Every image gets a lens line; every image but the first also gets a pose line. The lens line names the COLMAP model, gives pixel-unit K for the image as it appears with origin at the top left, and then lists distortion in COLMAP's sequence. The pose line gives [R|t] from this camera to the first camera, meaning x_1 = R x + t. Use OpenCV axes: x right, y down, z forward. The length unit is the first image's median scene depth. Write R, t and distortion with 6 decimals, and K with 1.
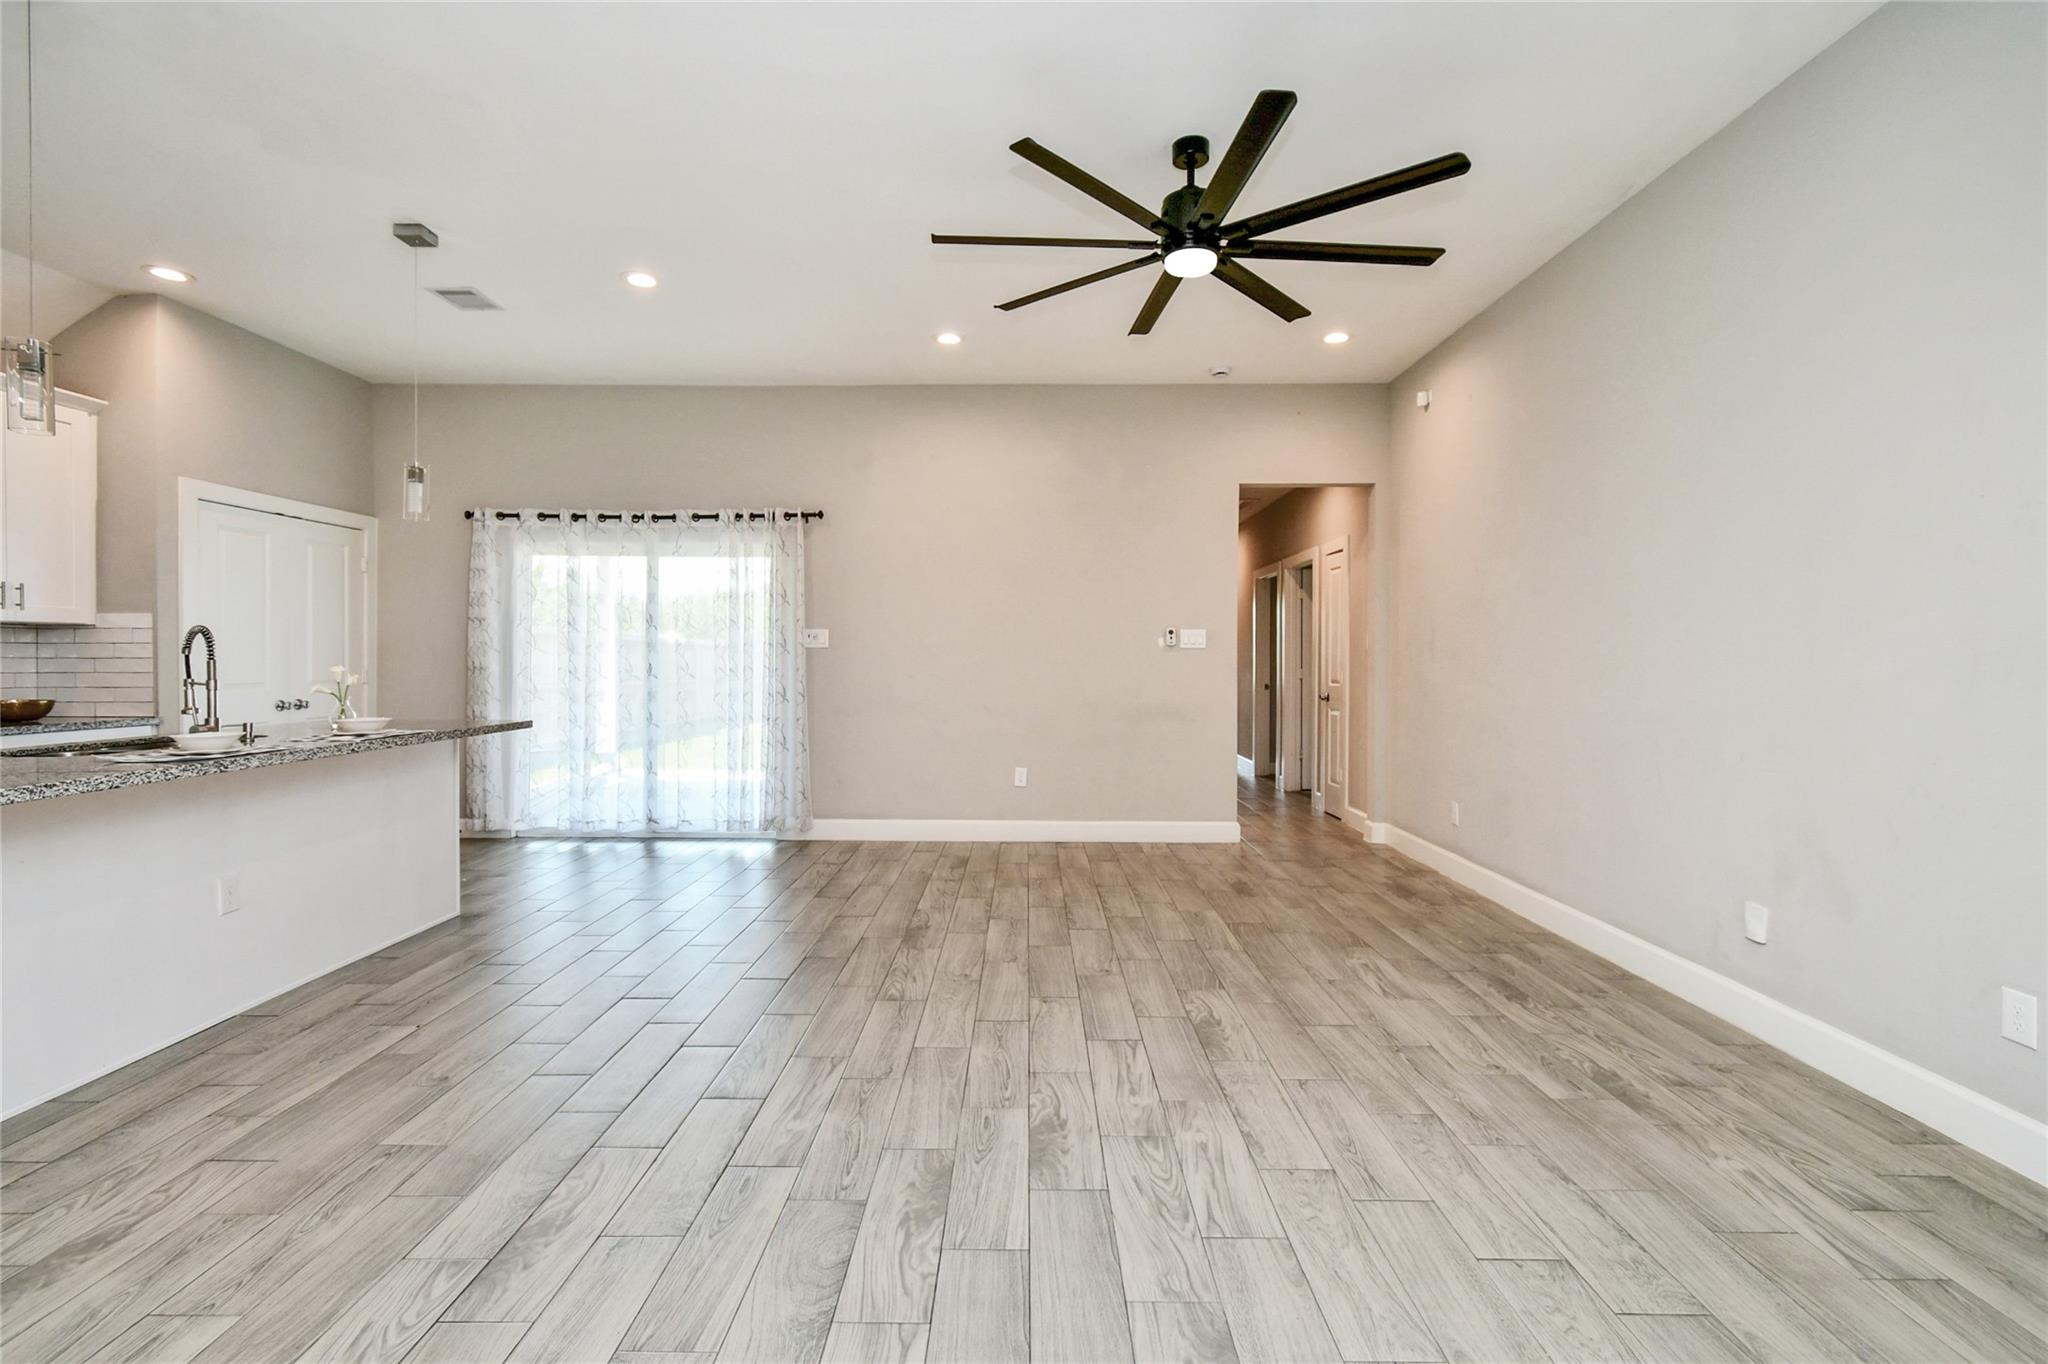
lens RADIAL K [[925.0, 0, 1016.2], [0, 925.0, 662.2], [0, 0, 1]] dist [0.004543, 0.000109]
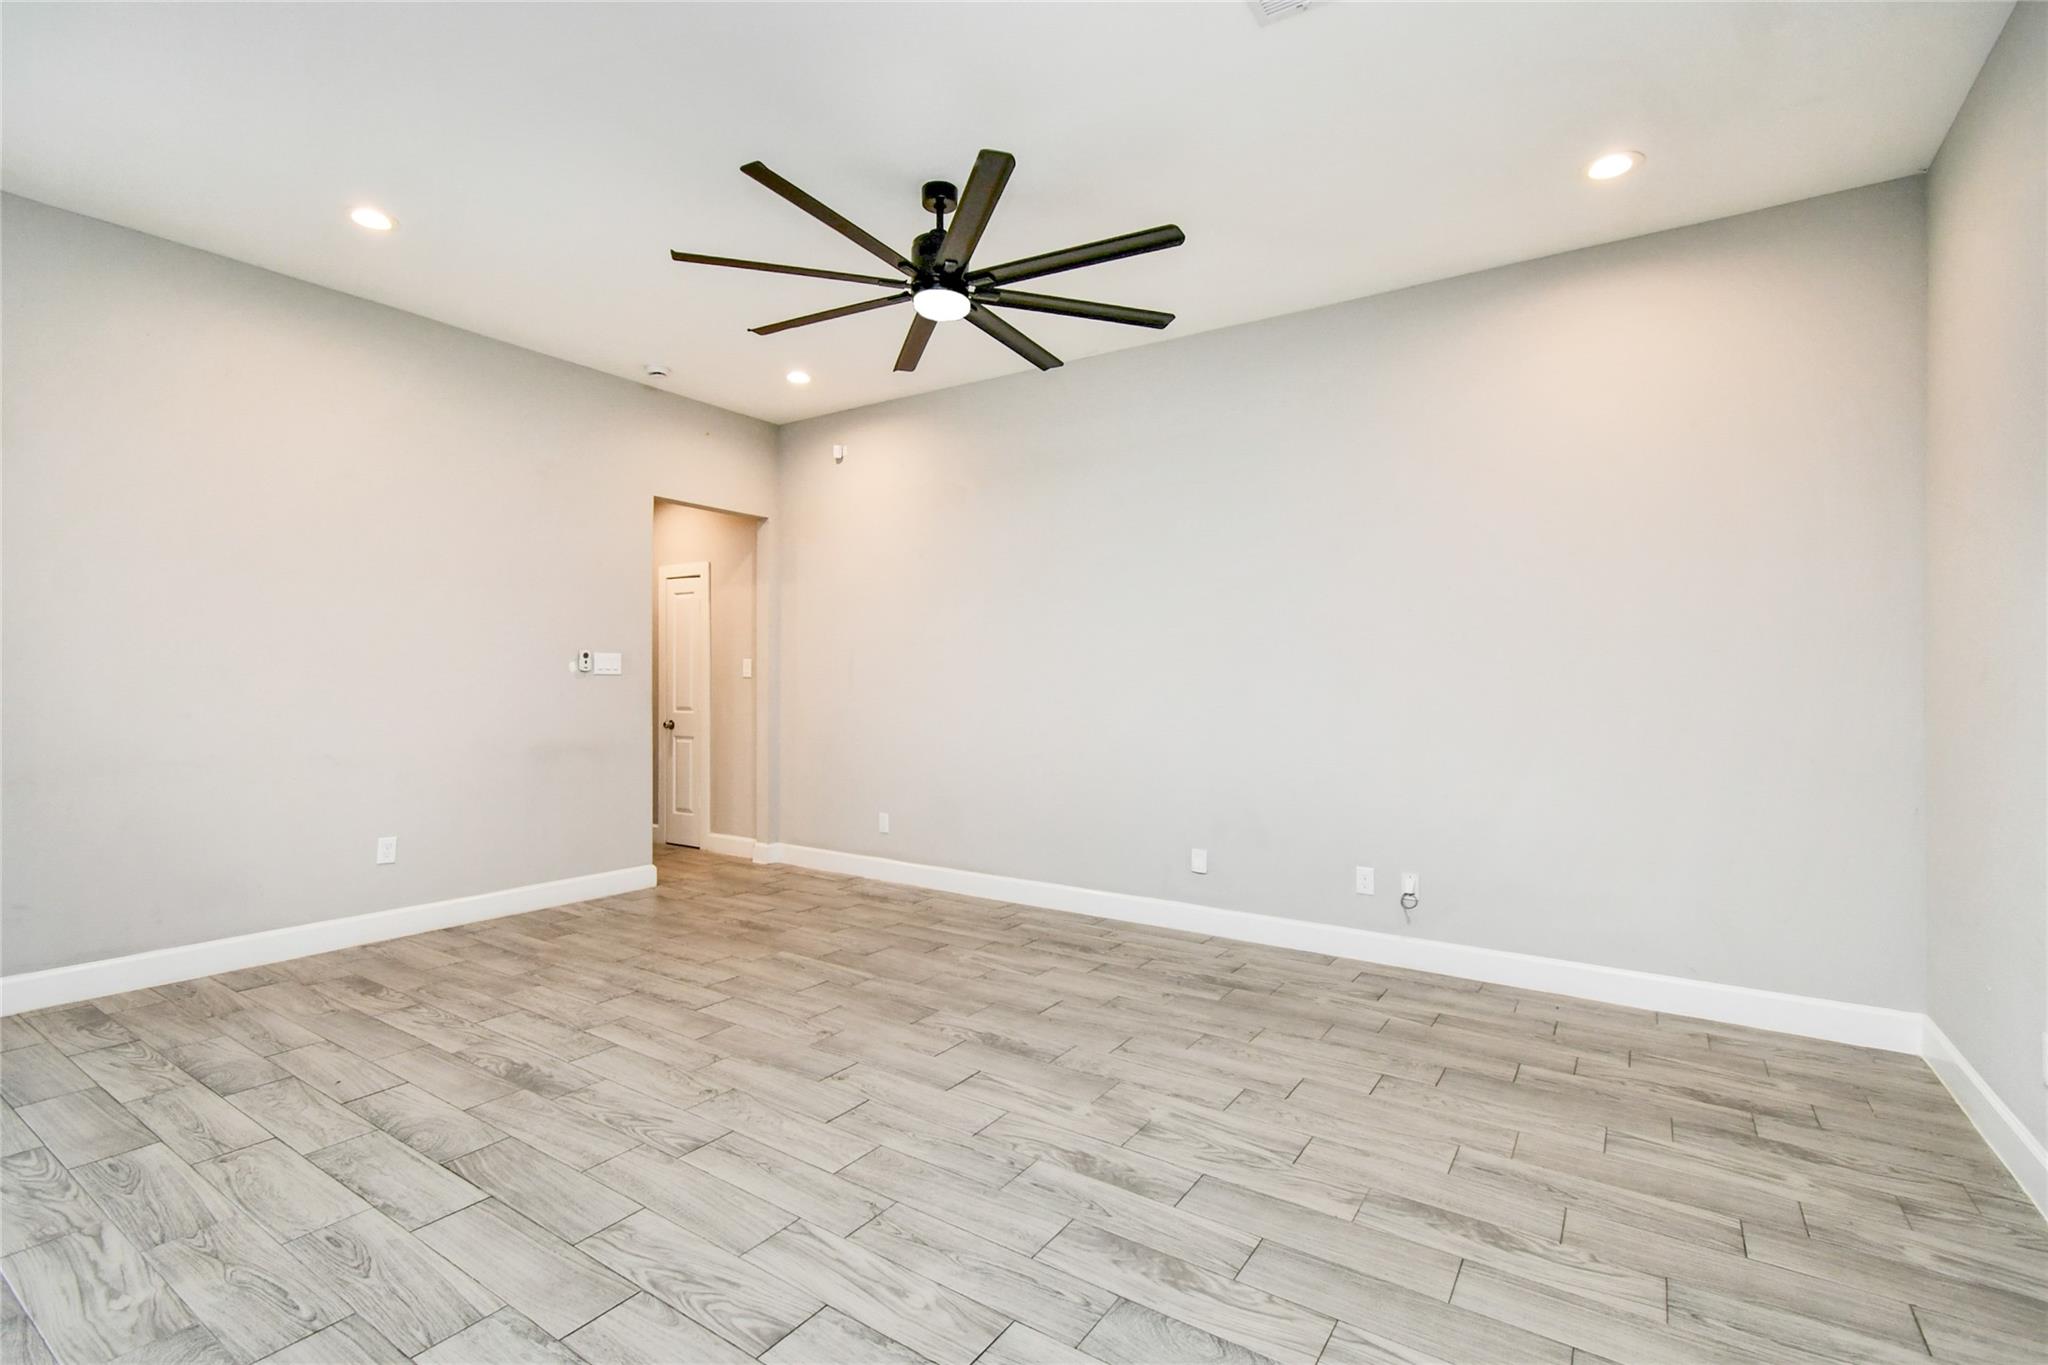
lens RADIAL K [[929.8, 0, 1006.9], [0, 929.8, 698.3], [0, 0, 1]] dist [0.010763, 0.000425]
pose [[0.558797, -0.011017, 0.829231, -0.464088], [-0.002357, 0.999887, 0.014872, -0.008712], [-0.829301, -0.010265, 0.558707, 0.279789]]
